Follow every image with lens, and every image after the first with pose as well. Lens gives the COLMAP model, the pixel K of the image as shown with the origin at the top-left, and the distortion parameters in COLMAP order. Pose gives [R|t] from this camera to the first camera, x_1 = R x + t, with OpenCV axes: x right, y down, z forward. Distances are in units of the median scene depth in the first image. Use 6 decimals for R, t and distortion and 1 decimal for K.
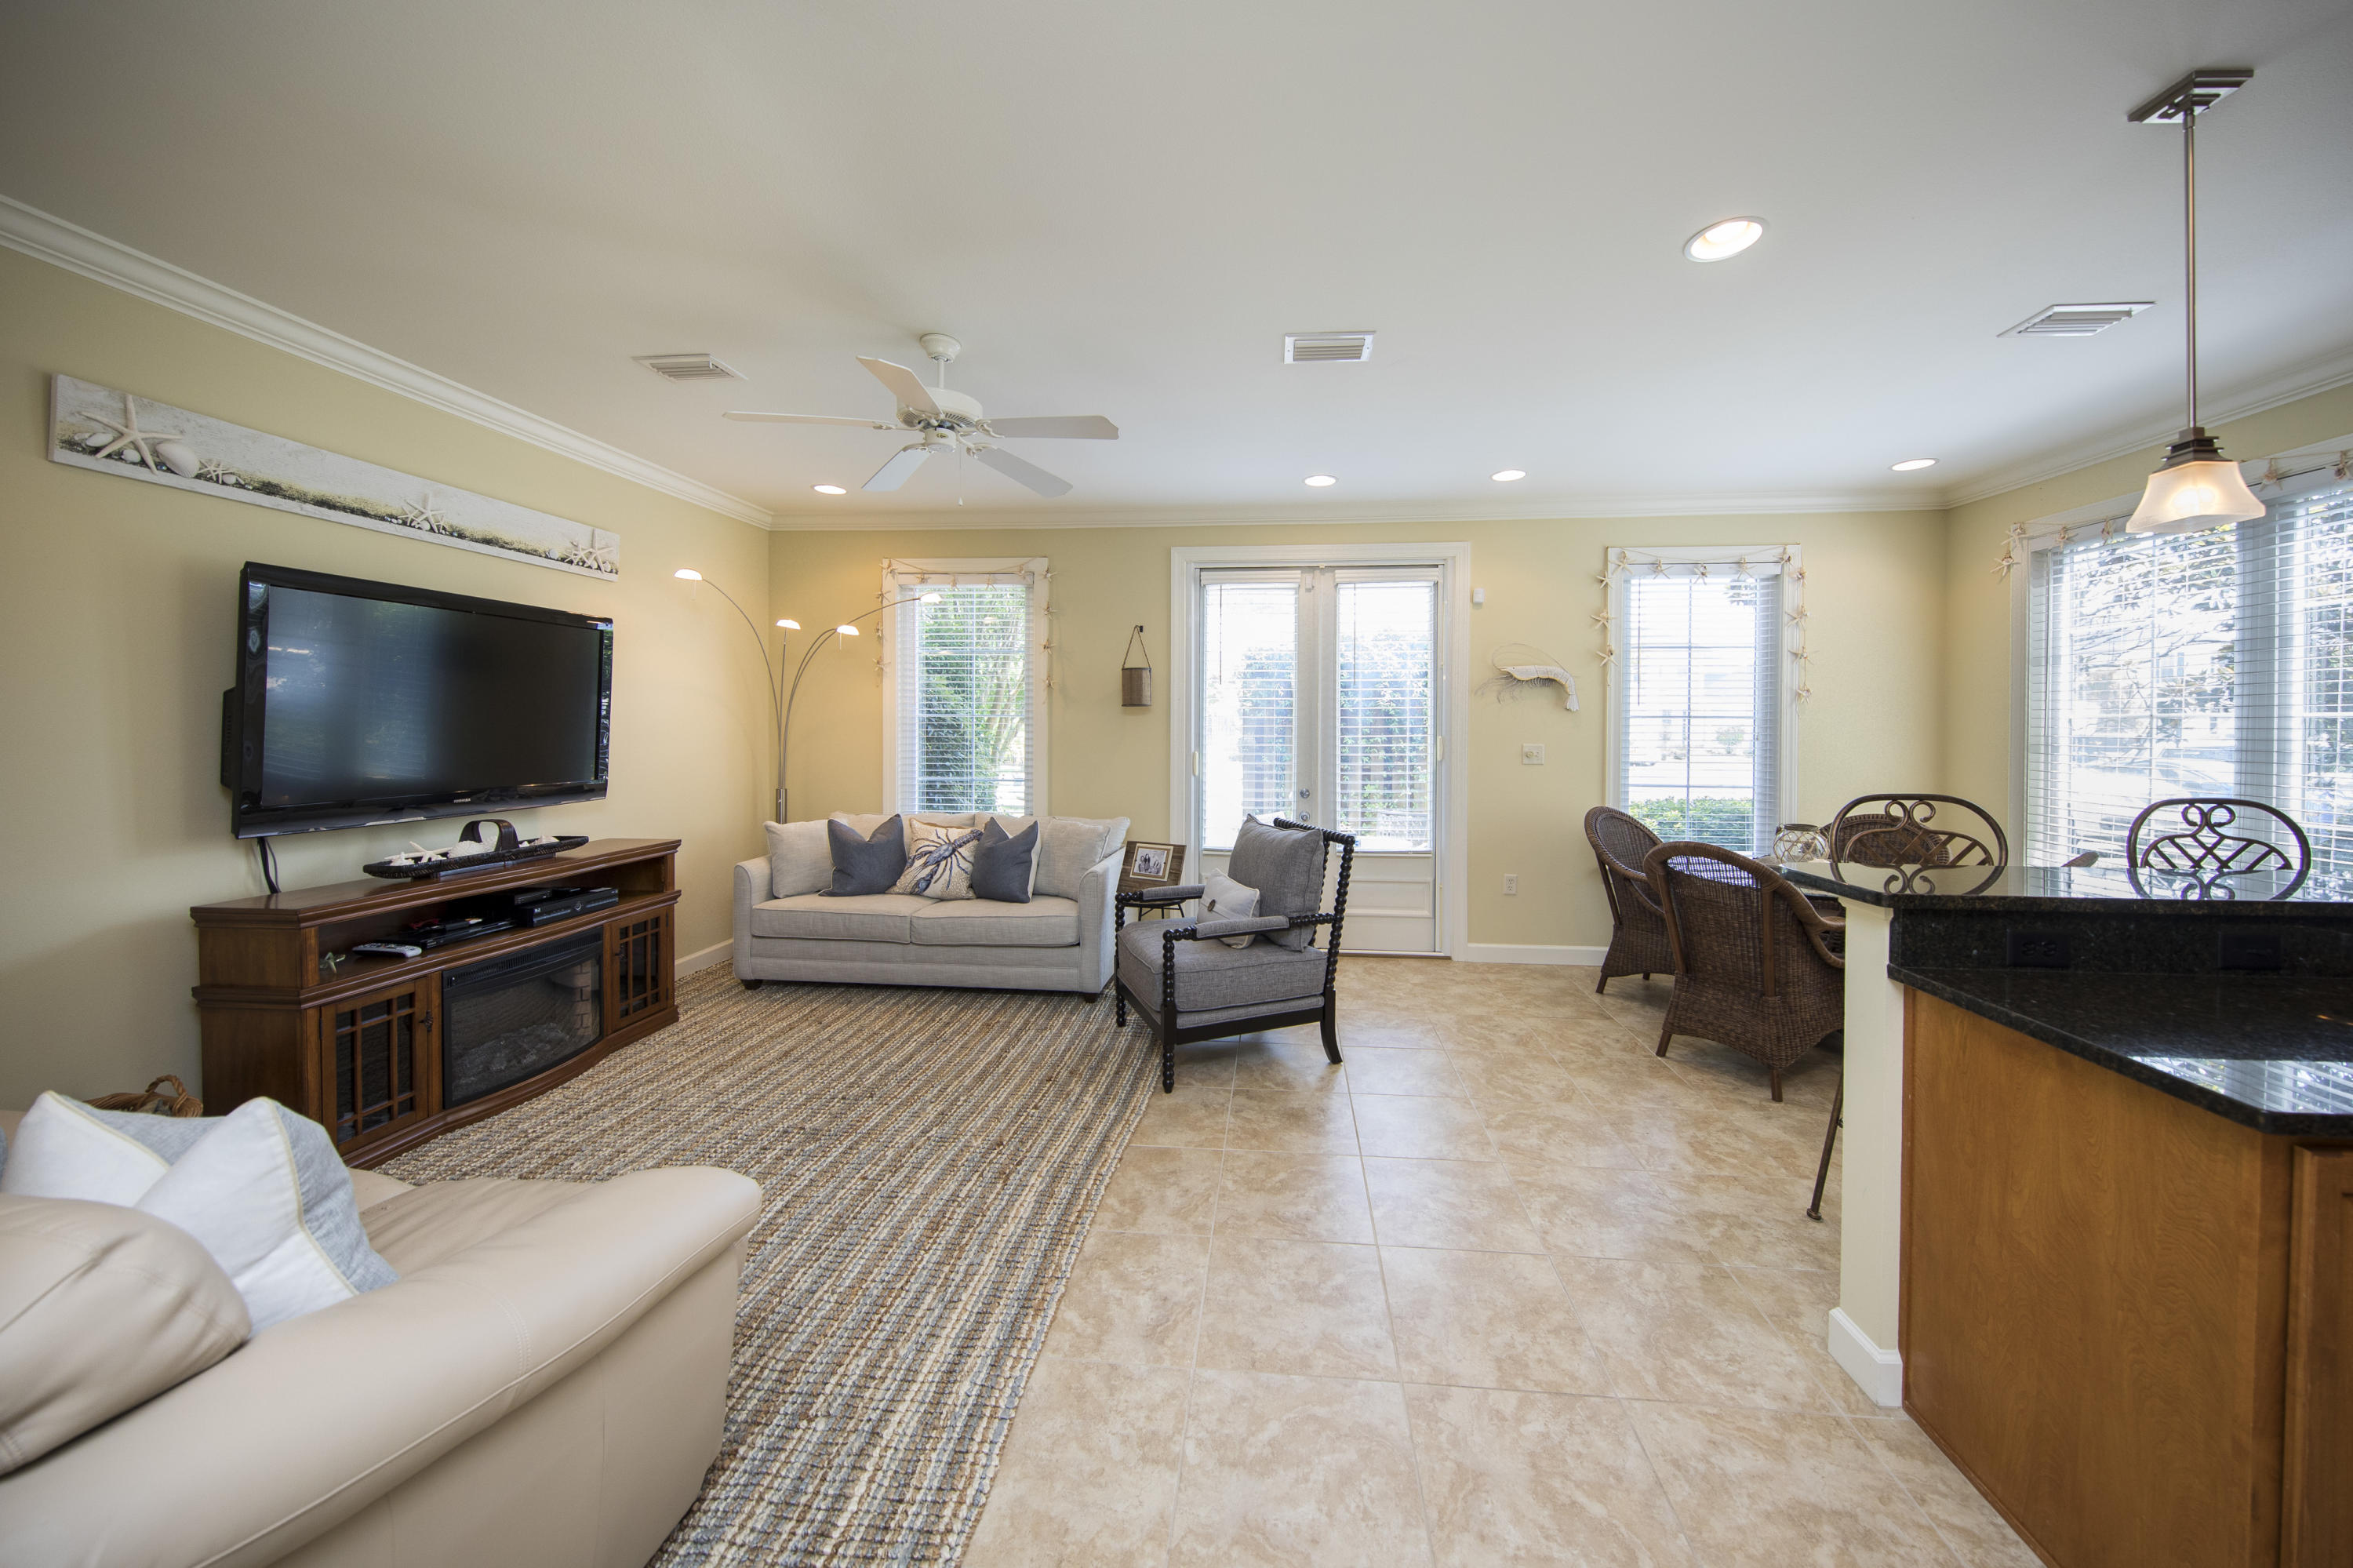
lens RADIAL K [[773.6, 0, 1225.7], [0, 773.6, 733.6], [0, 0, 1]] dist [-0.002578, -0.000235]
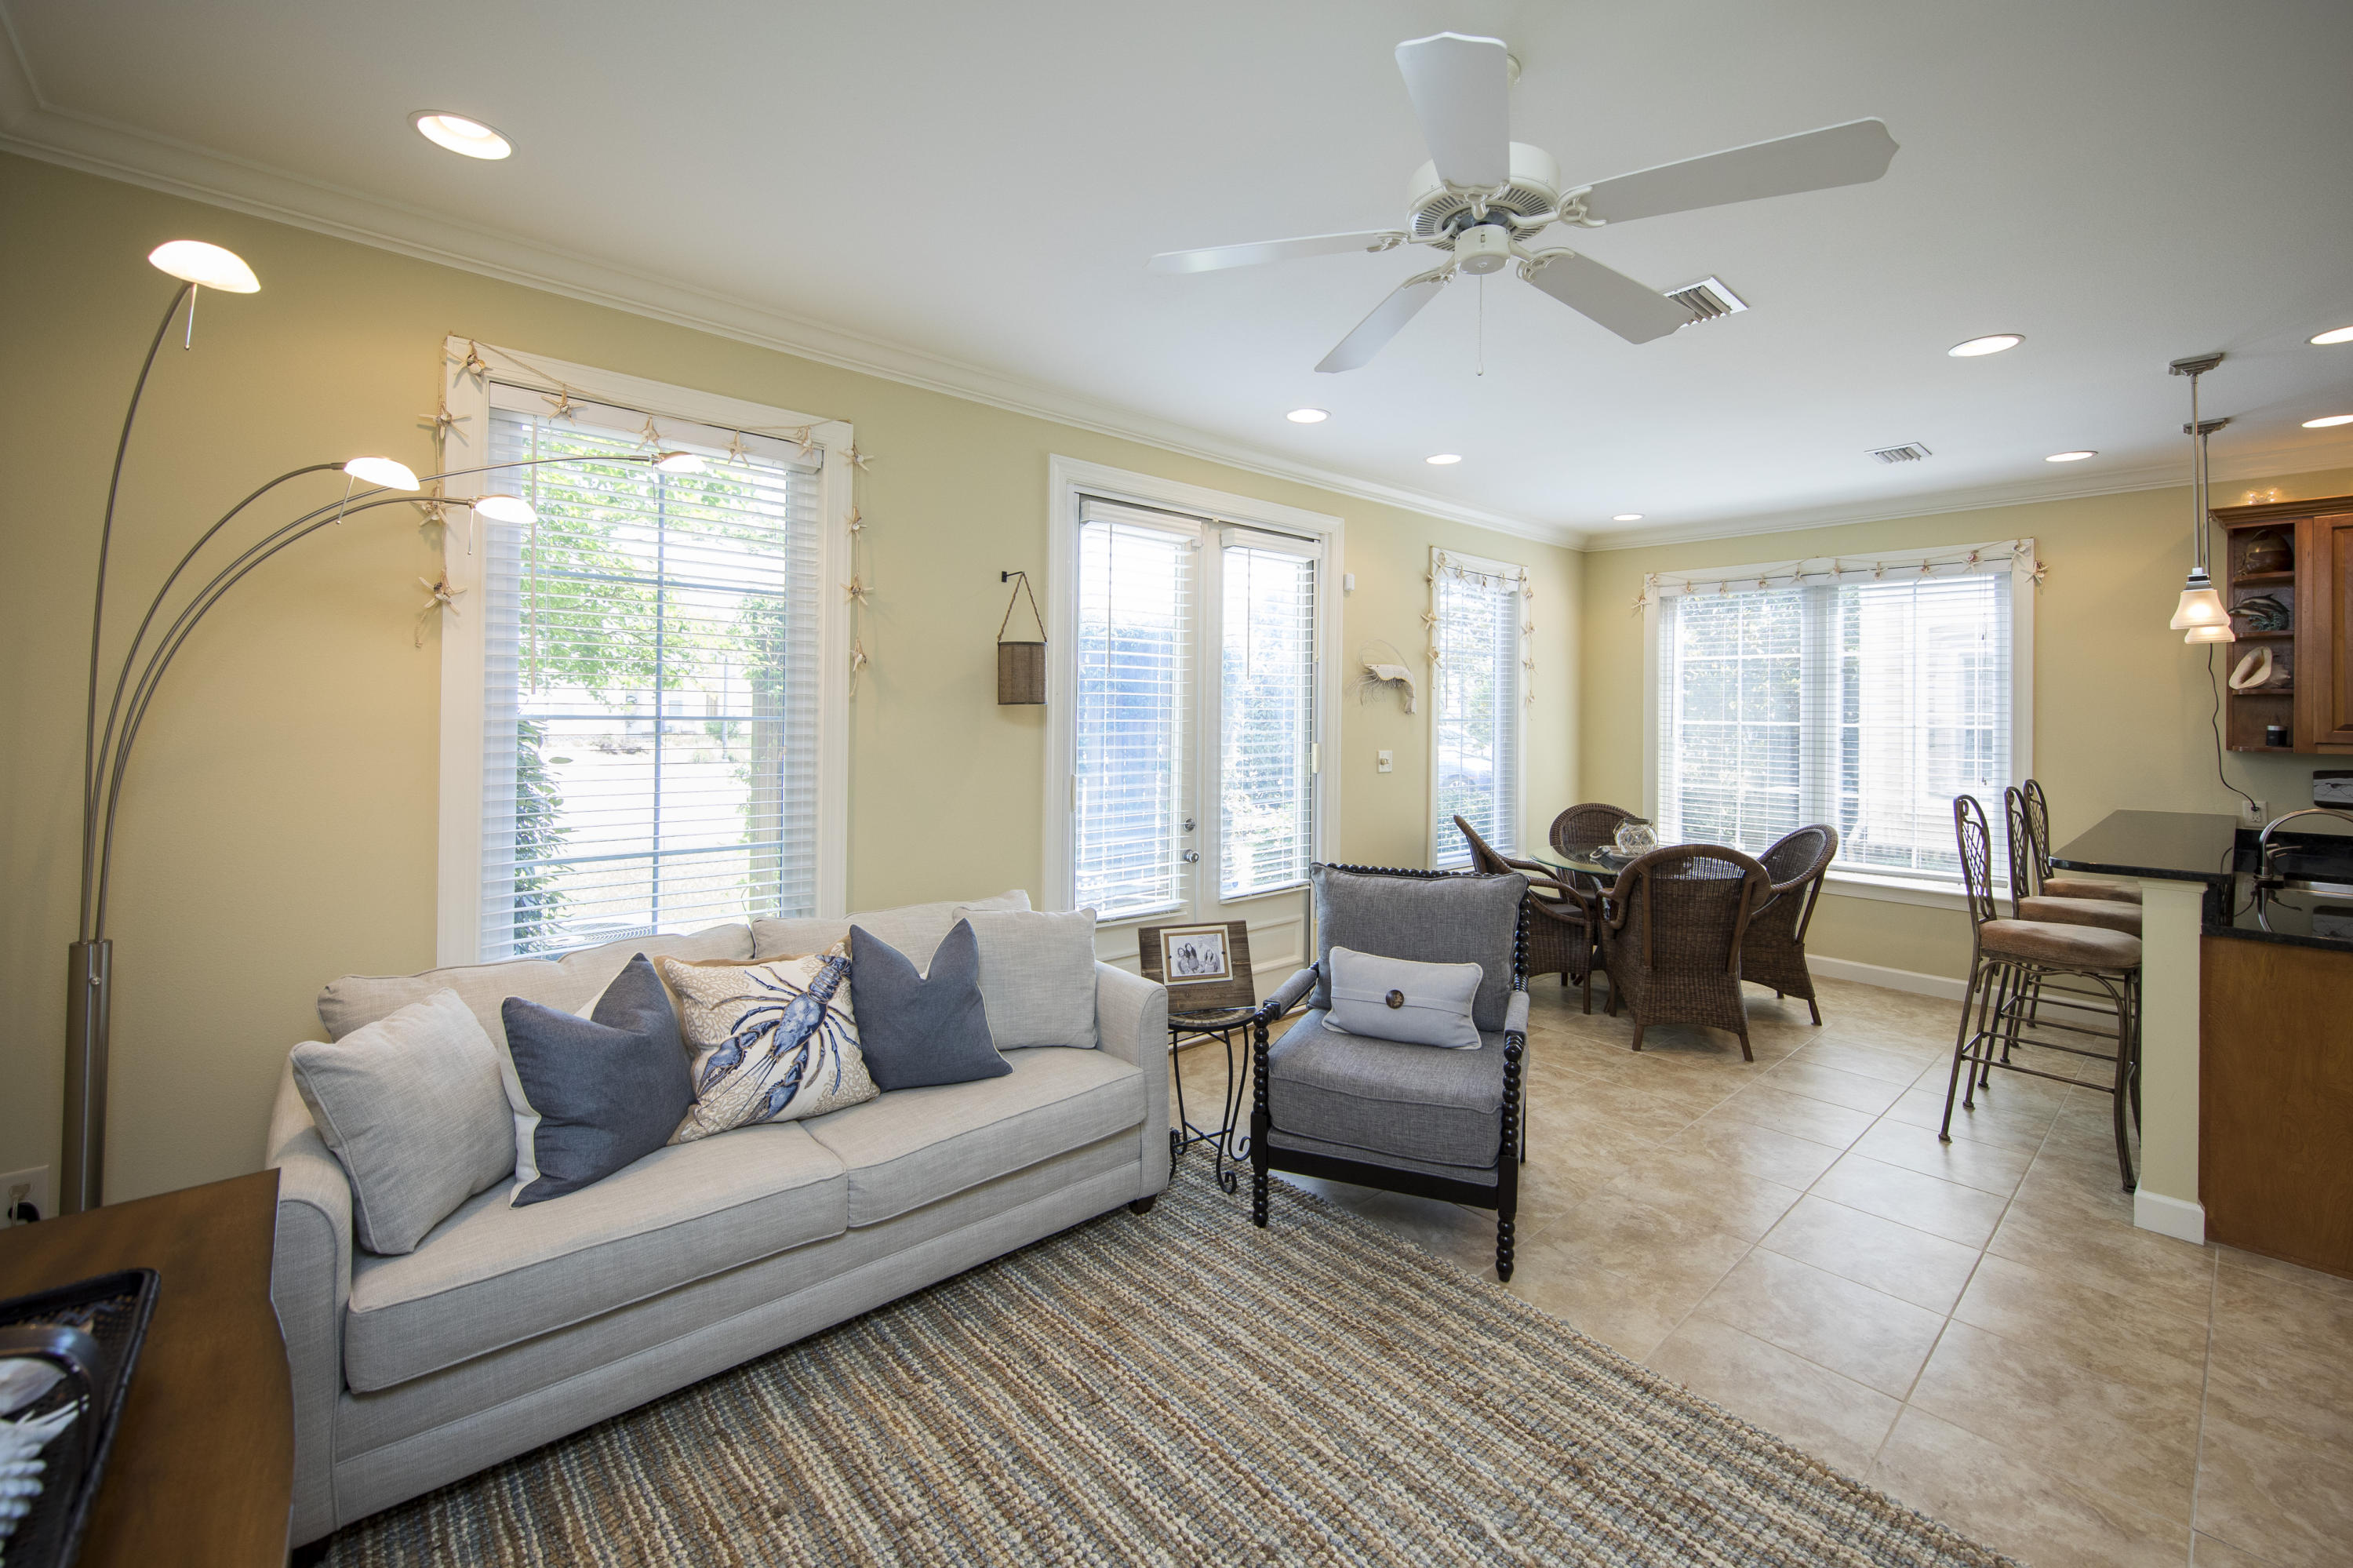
lens RADIAL K [[956.8, 0, 1187.6], [0, 956.8, 706.0], [0, 0, 1]] dist [0.001703, -0.000303]
pose [[0.686457, 0.008719, 0.727118, -0.655041], [-0.000701, 0.999936, -0.011329, -0.029997], [-0.727170, 0.007268, 0.686419, 0.446796]]
